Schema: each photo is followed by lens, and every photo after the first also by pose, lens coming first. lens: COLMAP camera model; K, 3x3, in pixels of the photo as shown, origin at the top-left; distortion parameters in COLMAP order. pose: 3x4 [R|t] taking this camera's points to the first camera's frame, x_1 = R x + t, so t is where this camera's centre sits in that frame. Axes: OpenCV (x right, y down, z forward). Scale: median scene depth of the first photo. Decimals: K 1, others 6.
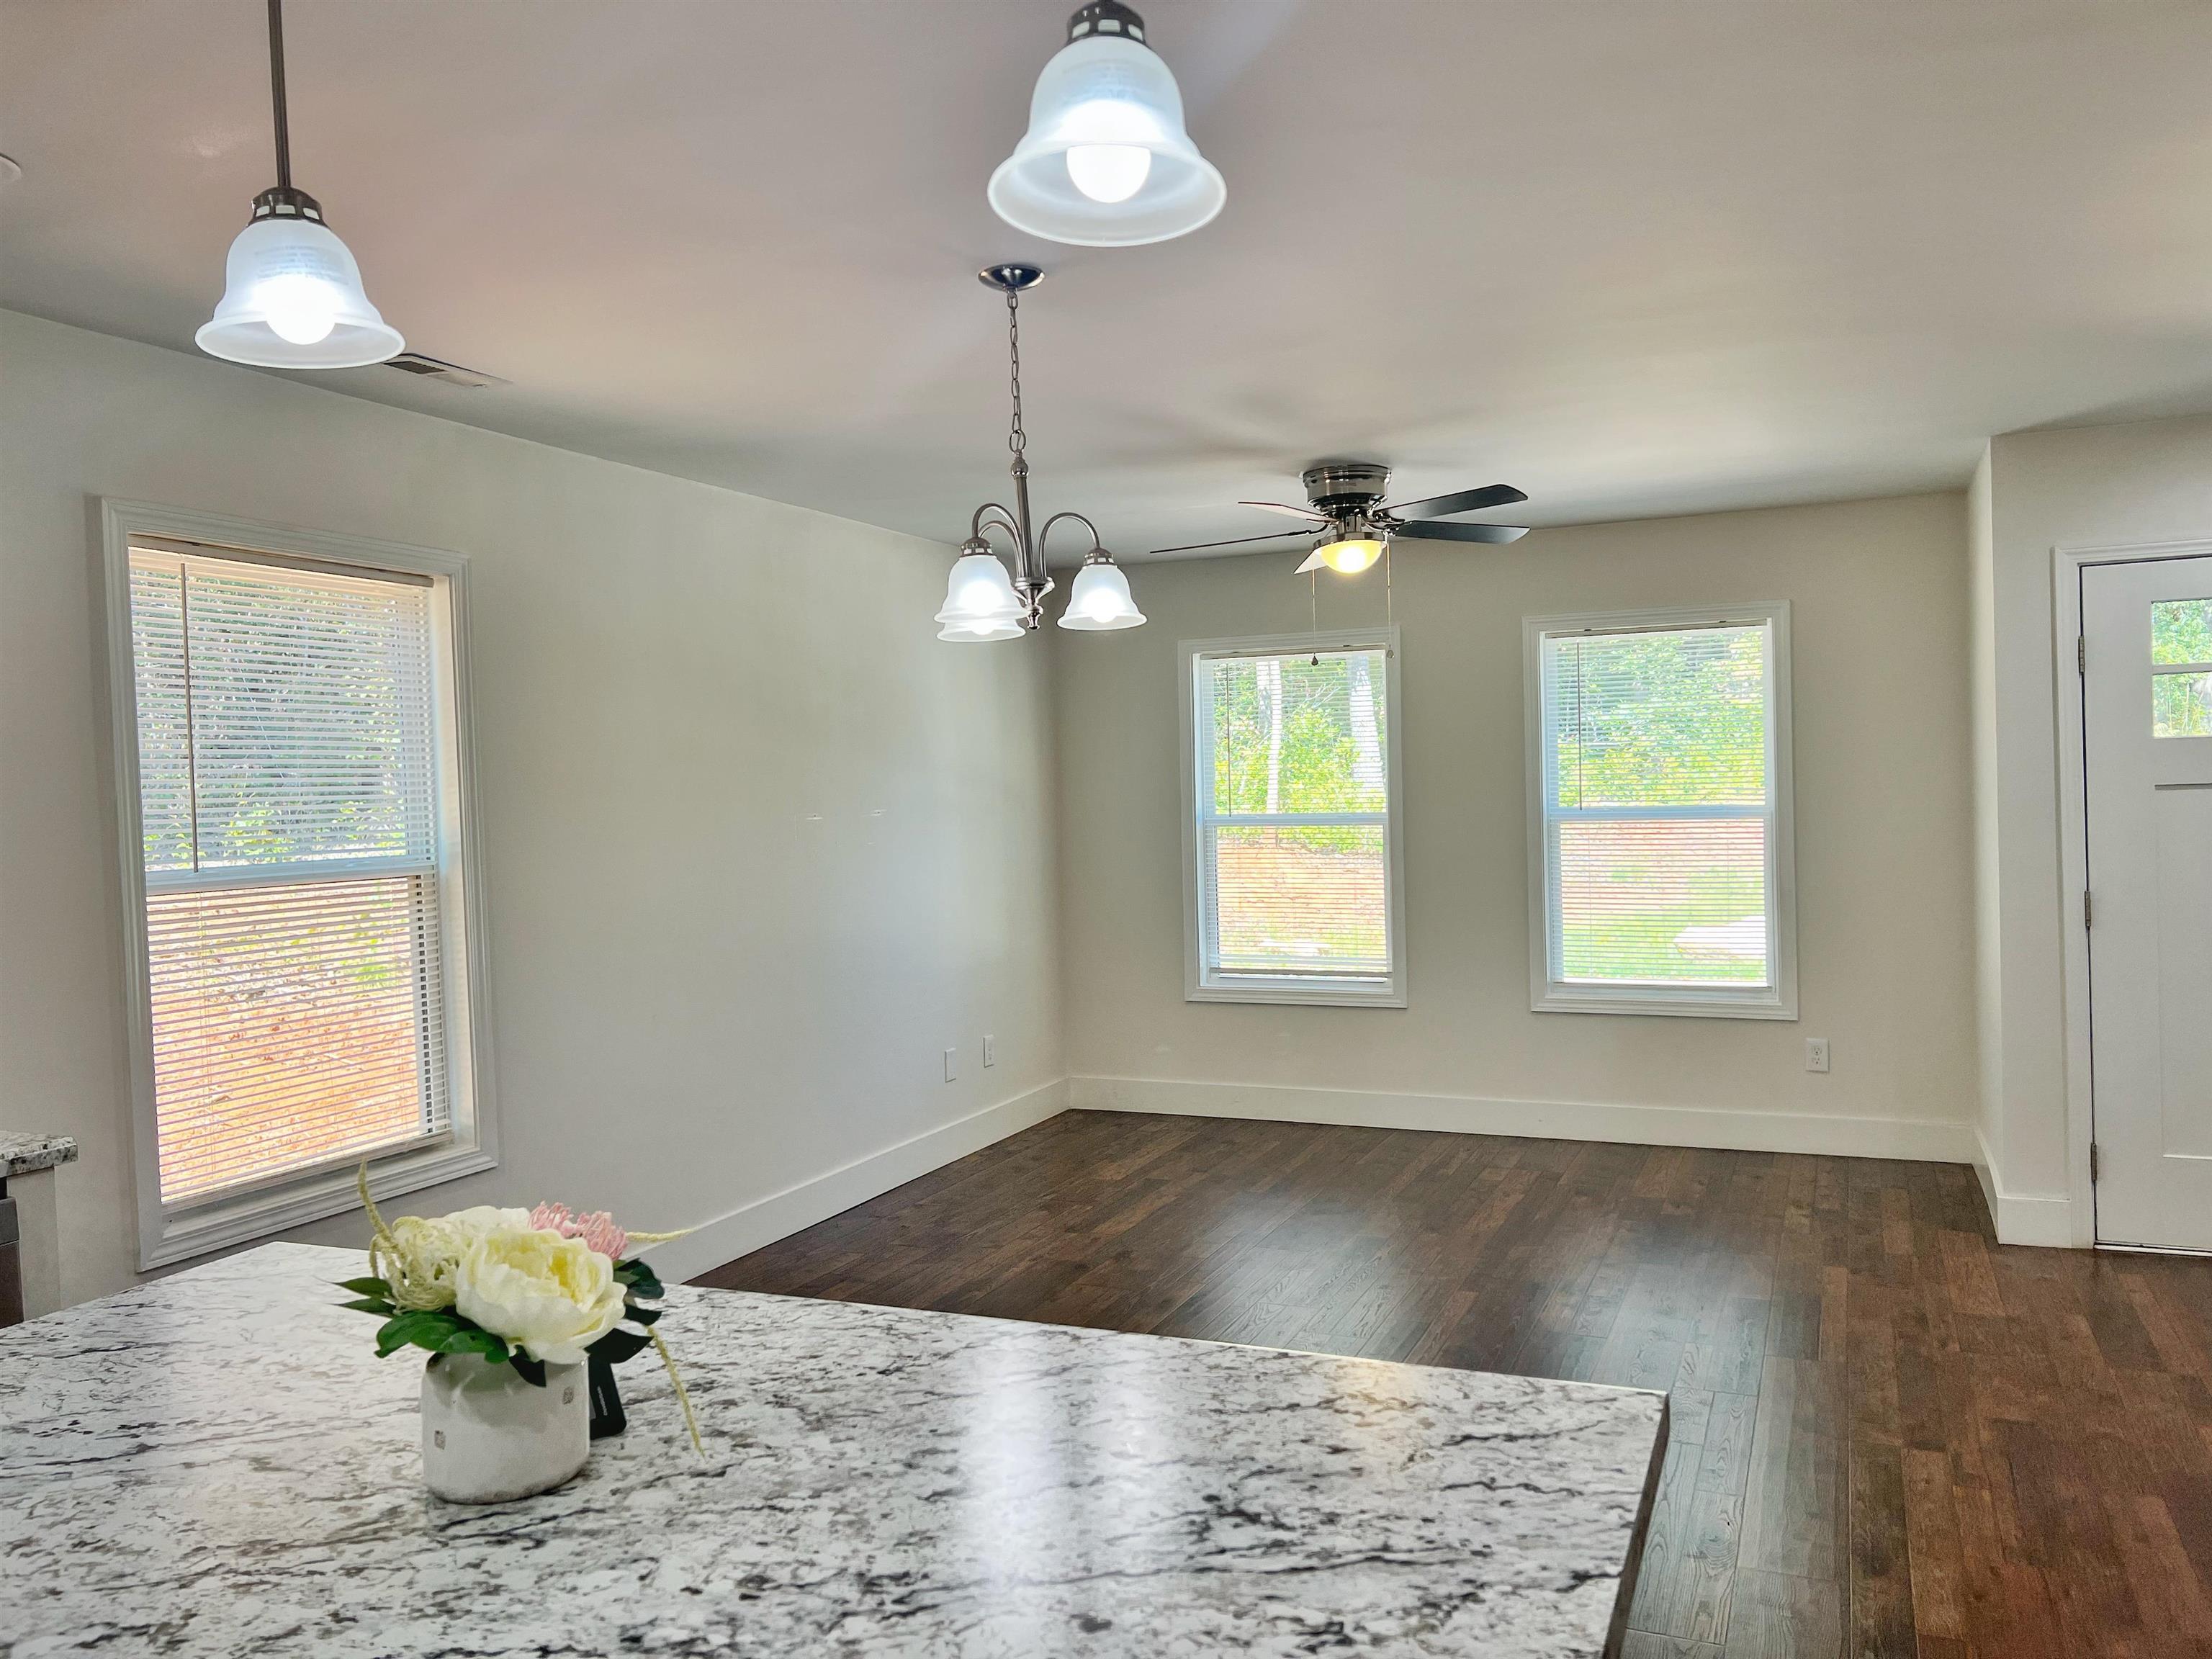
lens RADIAL K [[1678.3, 0, 1129.0], [0, 1678.3, 836.4], [0, 0, 1]] dist [0.066709, -0.075070]
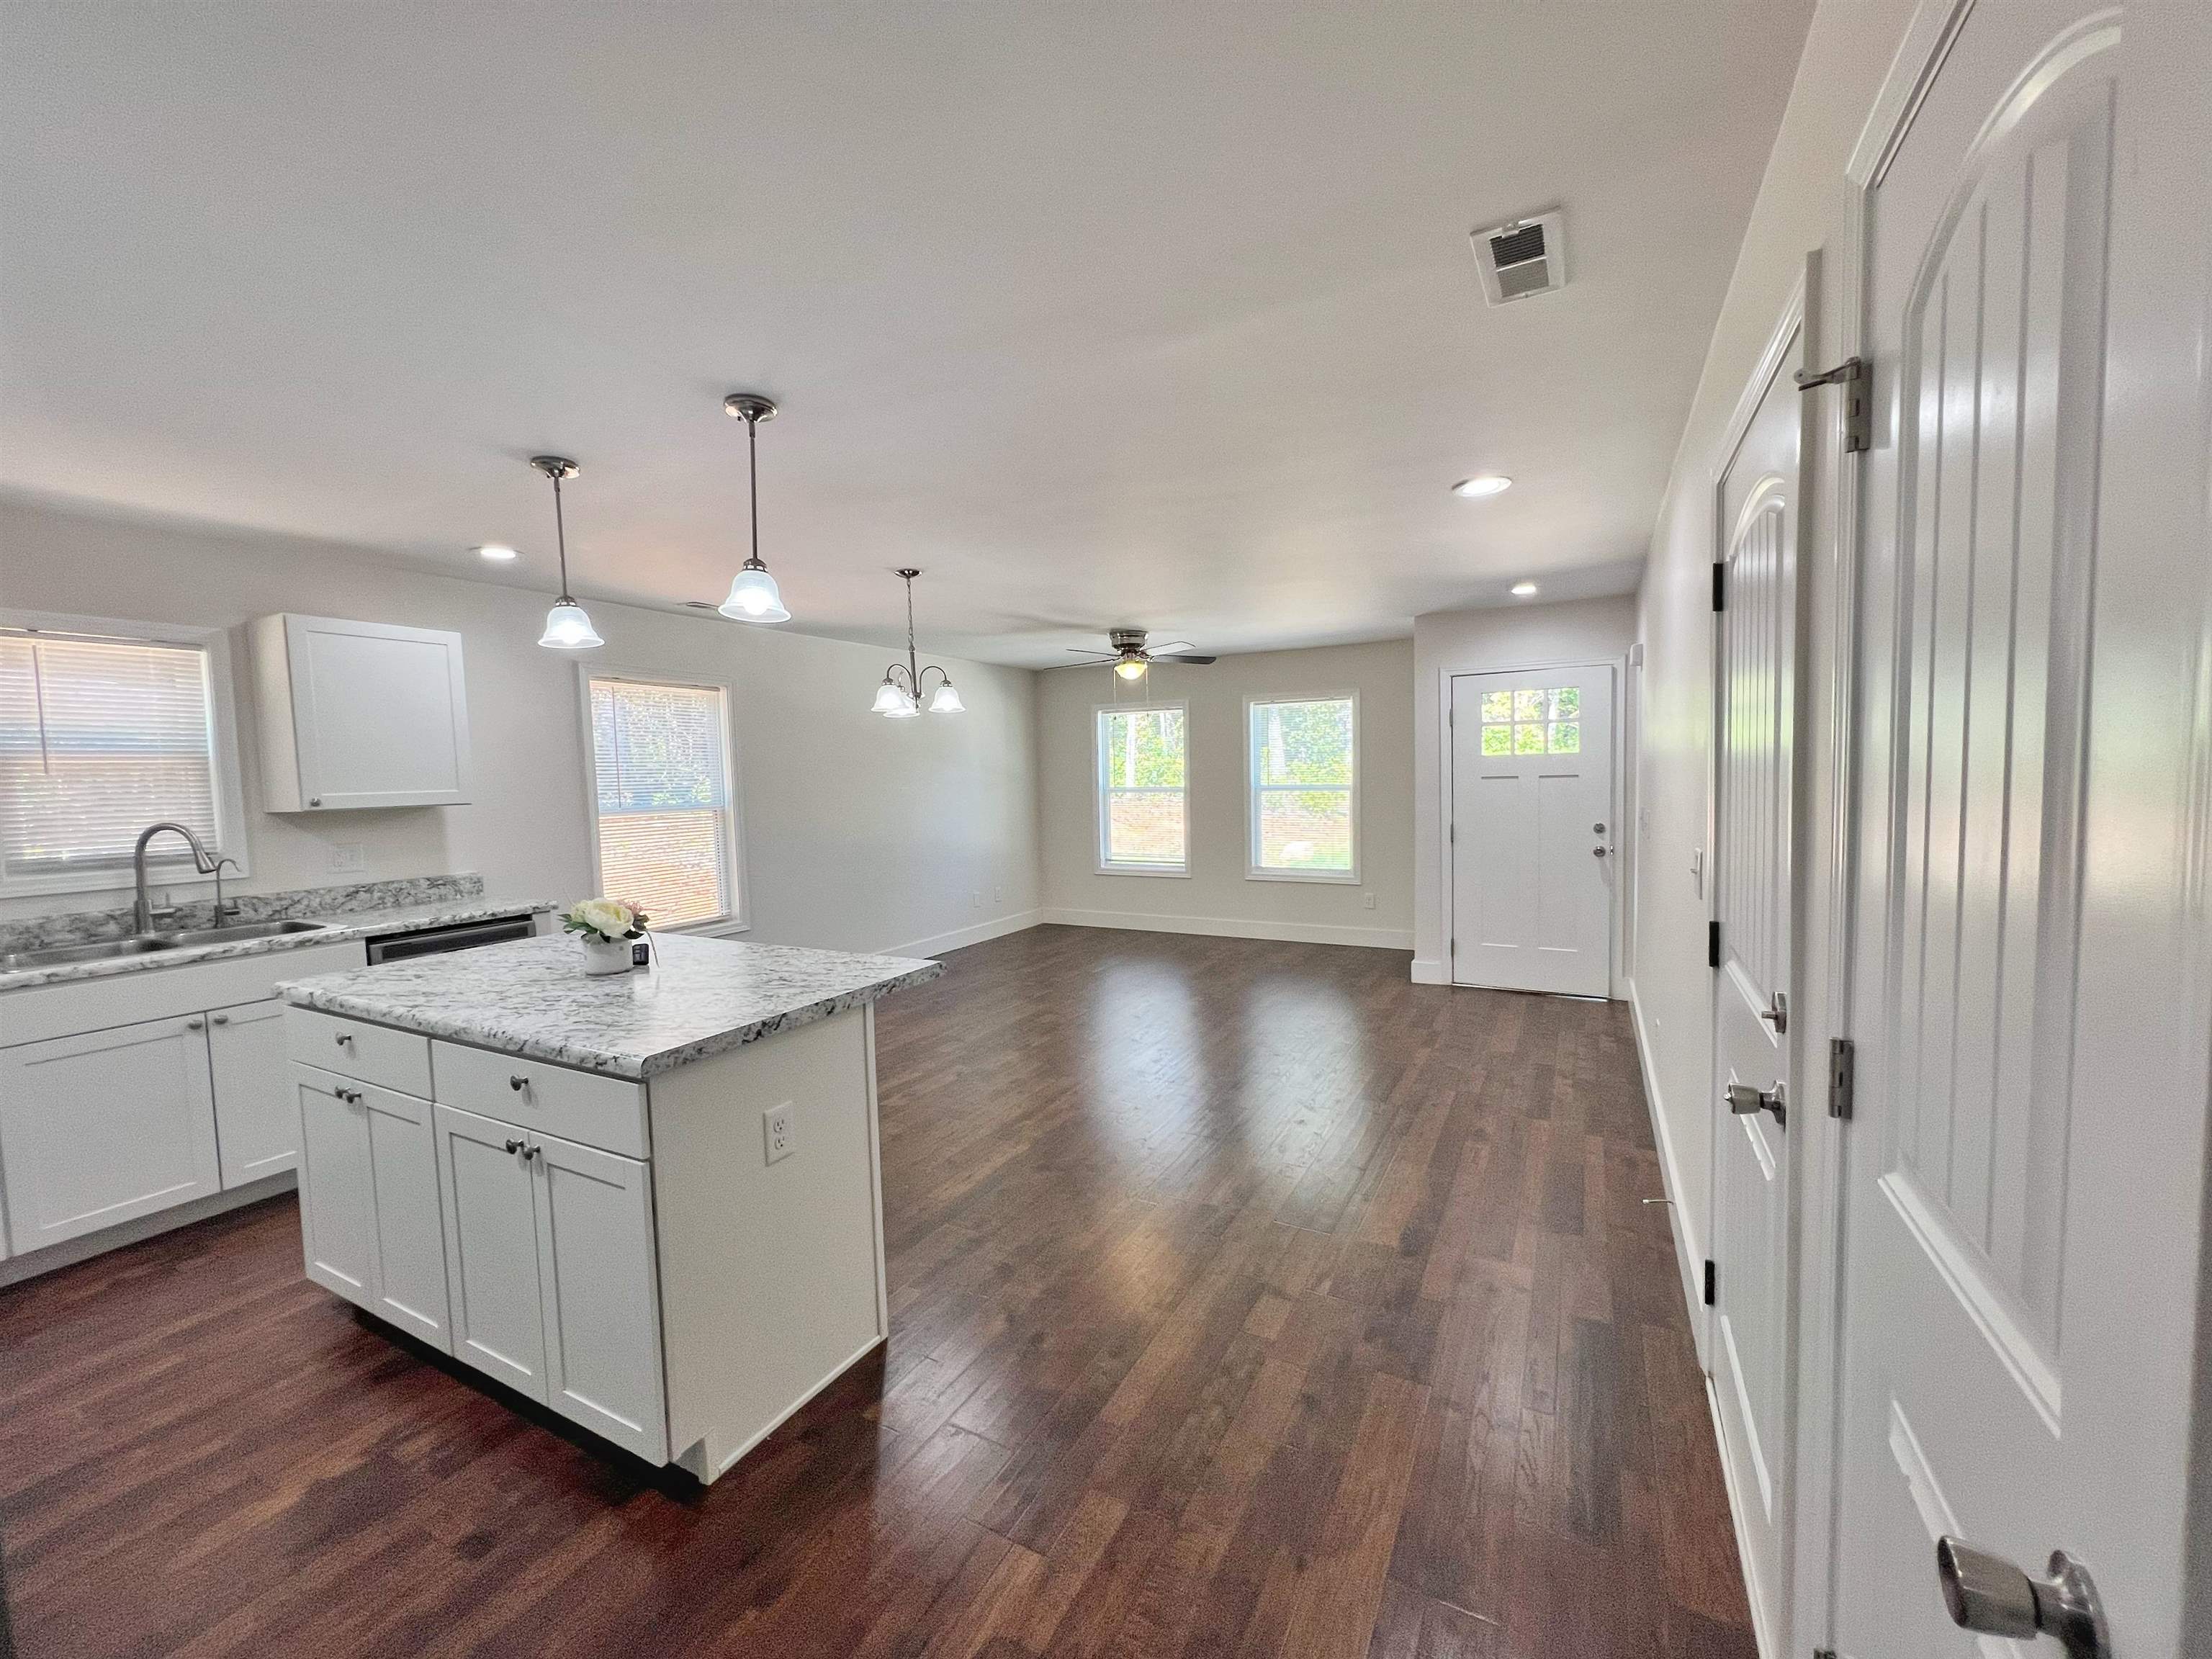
lens RADIAL K [[901.1, 0, 1109.0], [0, 901.1, 832.3], [0, 0, 1]] dist [0.000641, 0.000016]
pose [[0.995673, 0.011658, -0.092189, 0.269216], [-0.008136, 0.999226, 0.038489, 0.000392], [0.092566, -0.037572, 0.994997, -0.245351]]
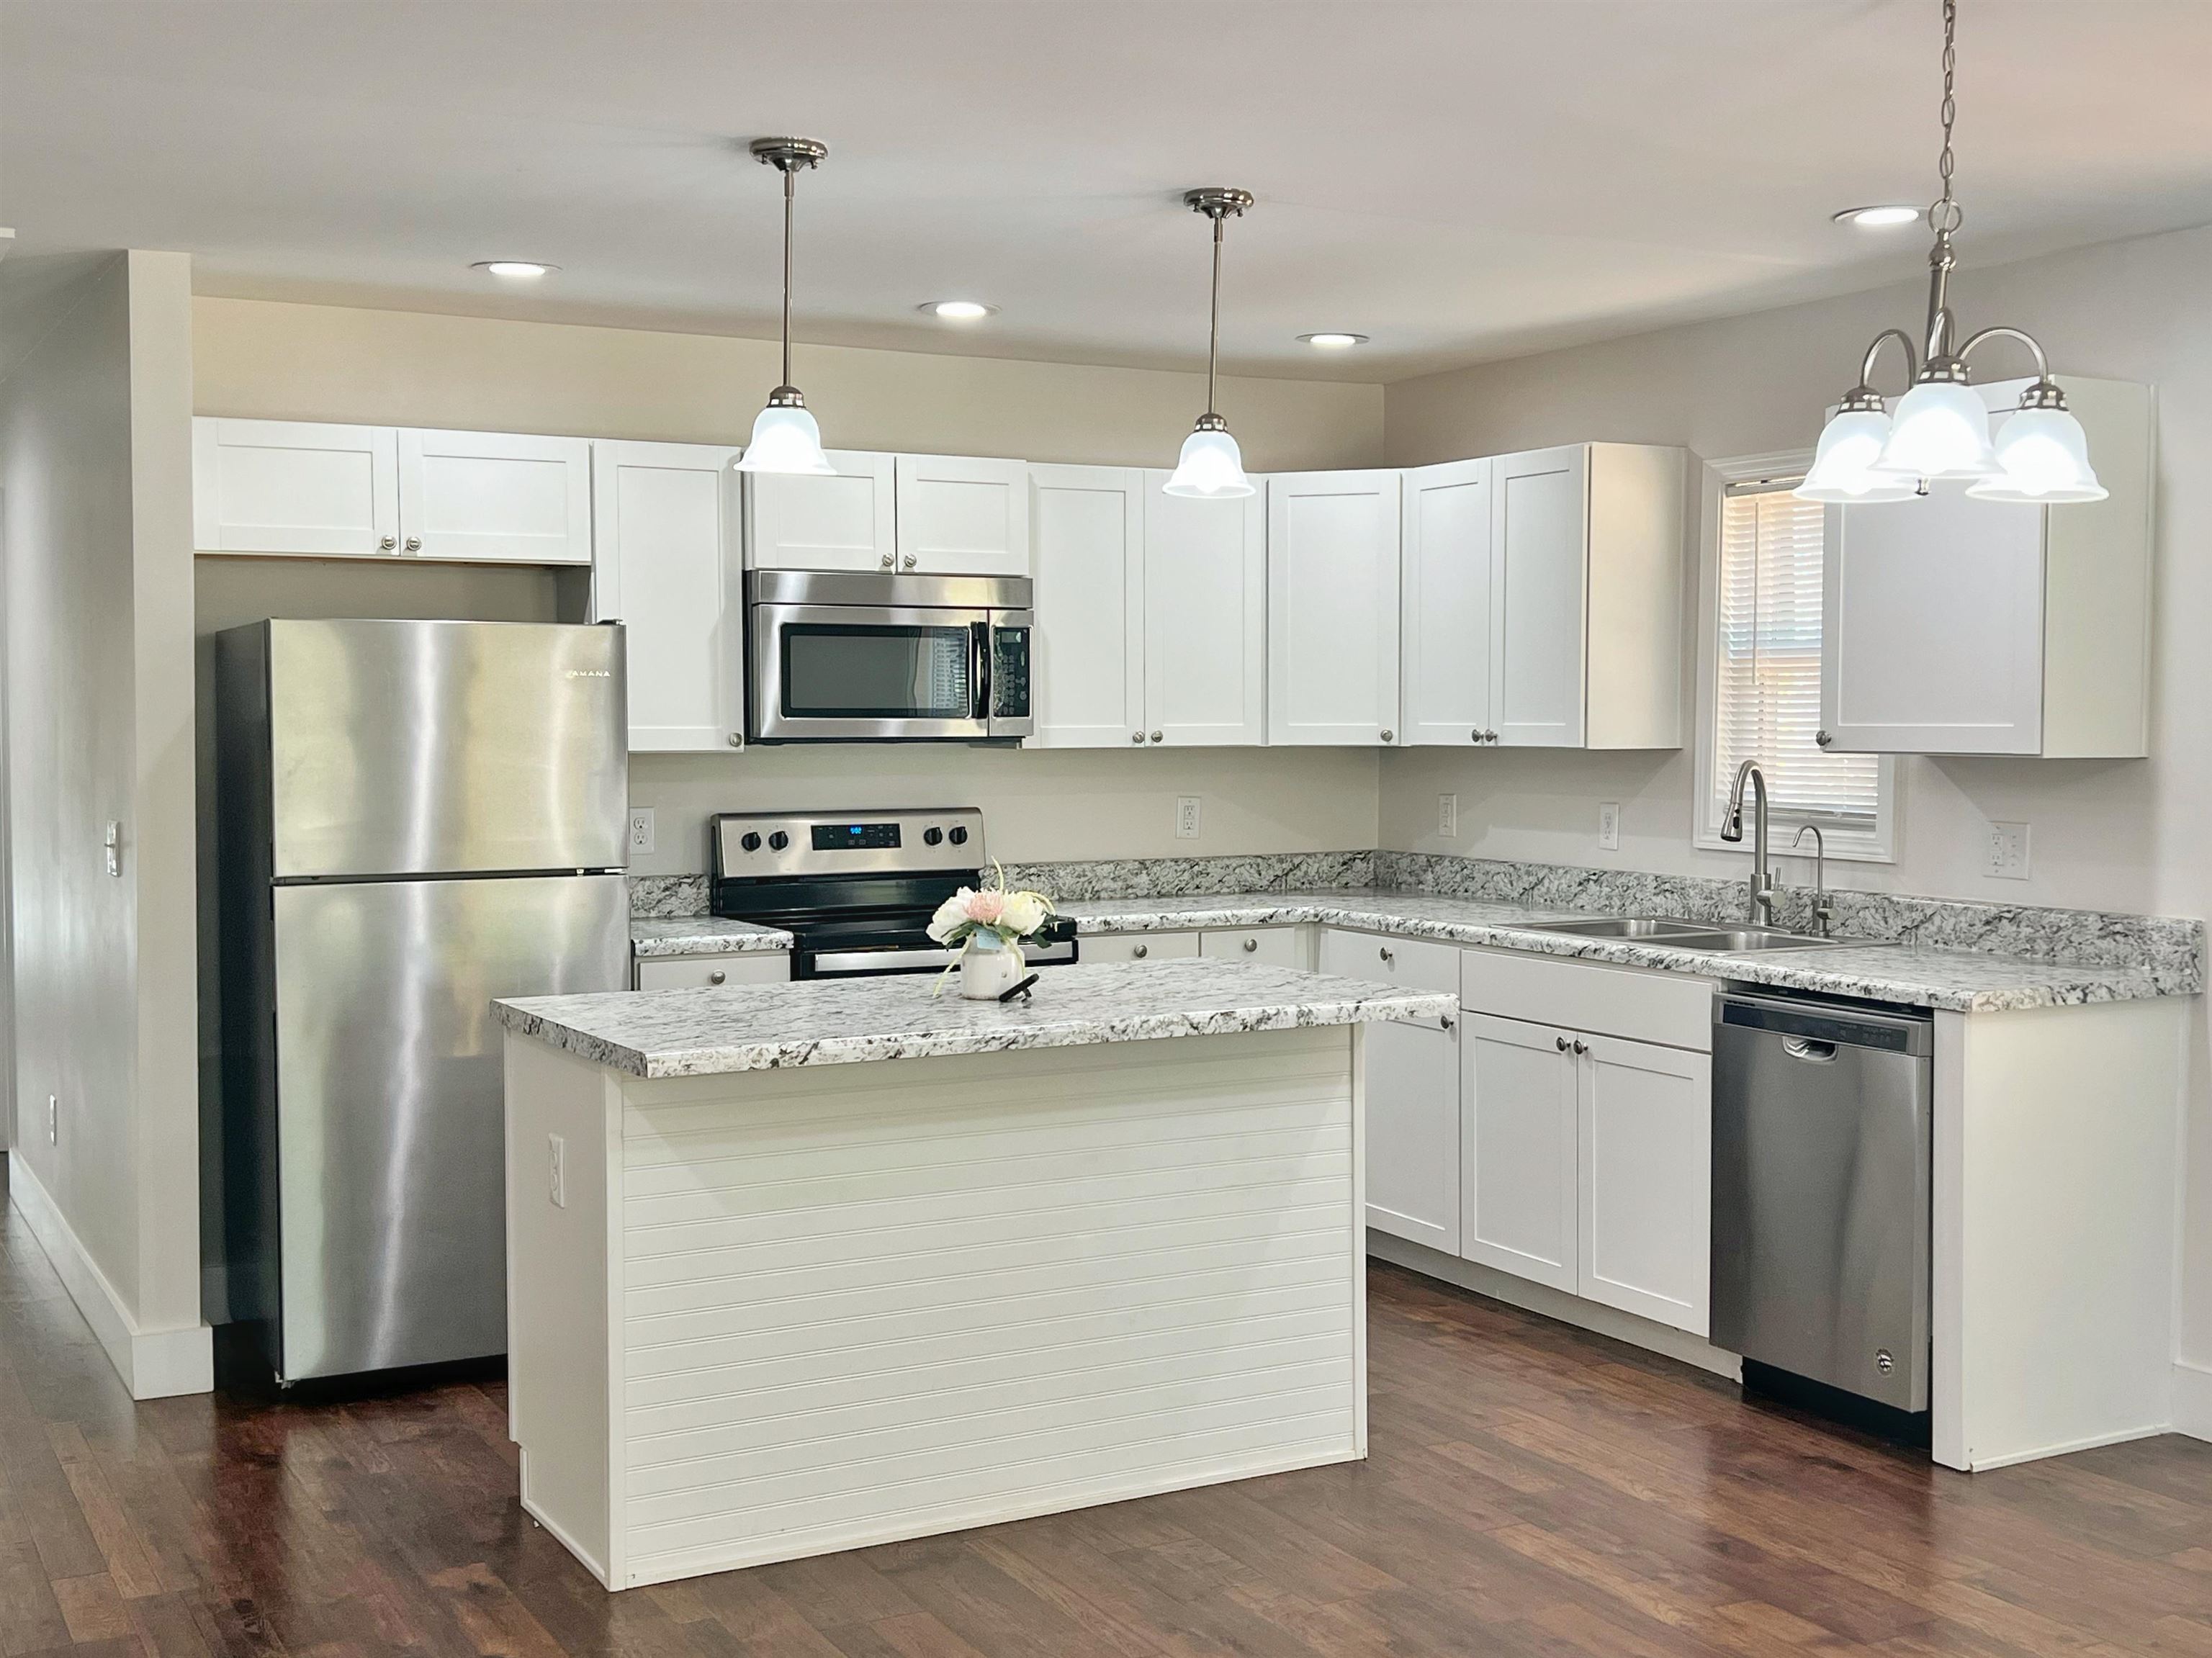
lens RADIAL K [[2551.4, 0, 1129.0], [0, 2551.4, 826.3], [0, 0, 1]] dist [0.202270, -0.556108]
pose [[-0.620194, 0.069502, -0.781363, 0.746234], [-0.004419, 0.995742, 0.092079, -0.066332], [0.784436, 0.060559, -0.617246, 1.071416]]
